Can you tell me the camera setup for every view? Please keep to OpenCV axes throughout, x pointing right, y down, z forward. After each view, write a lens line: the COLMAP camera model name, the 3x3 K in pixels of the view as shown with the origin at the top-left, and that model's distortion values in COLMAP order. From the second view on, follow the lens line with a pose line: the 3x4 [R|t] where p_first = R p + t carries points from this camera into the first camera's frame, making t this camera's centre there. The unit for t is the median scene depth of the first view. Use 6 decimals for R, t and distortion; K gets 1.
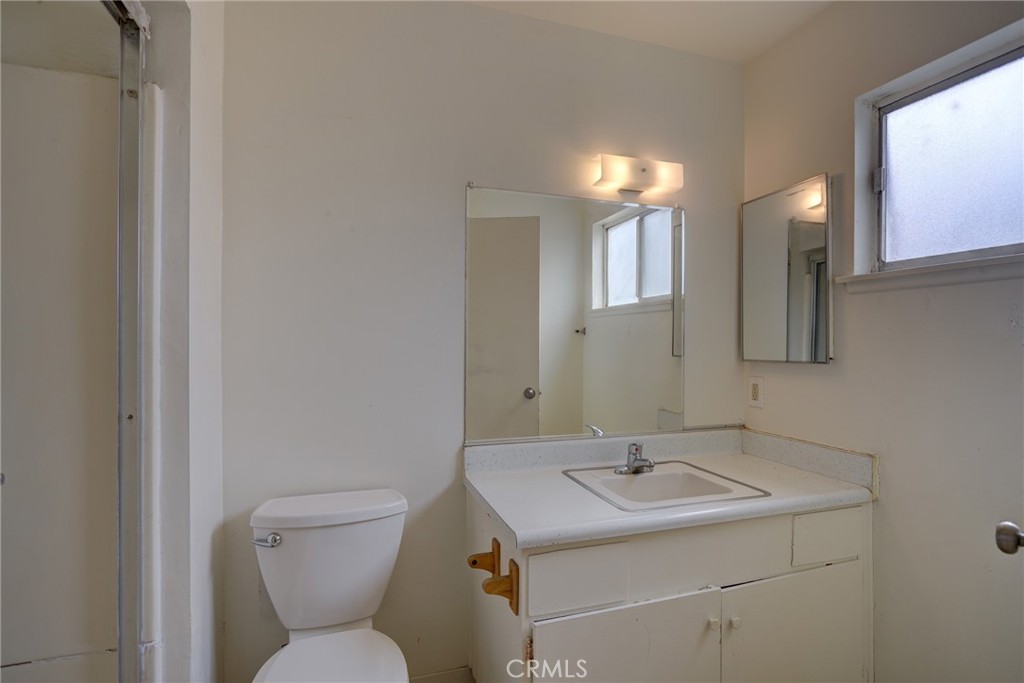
lens RADIAL K [[517.0, 0, 514.4], [0, 517.0, 339.8], [0, 0, 1]] dist [-0.006946, 0.007051]
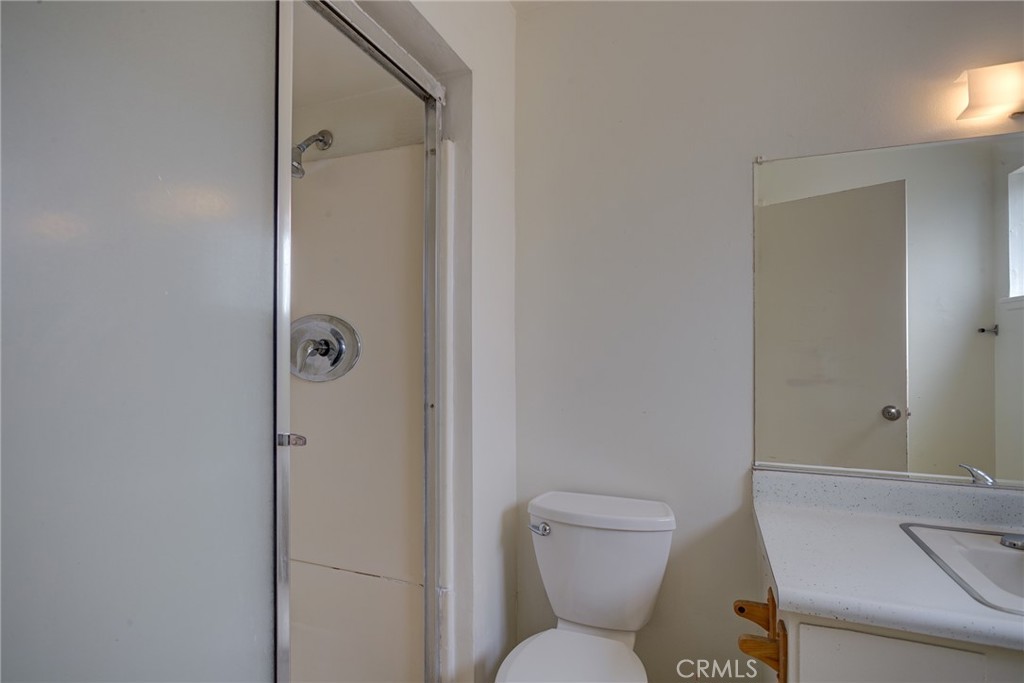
lens RADIAL K [[517.0, 0, 511.1], [0, 517.0, 339.3], [0, 0, 1]] dist [-0.006946, 0.007051]
pose [[0.770593, -0.009949, -0.637250, 0.173603], [0.004440, 0.999938, -0.010242, -0.000196], [0.637313, 0.005063, 0.770589, 0.115420]]
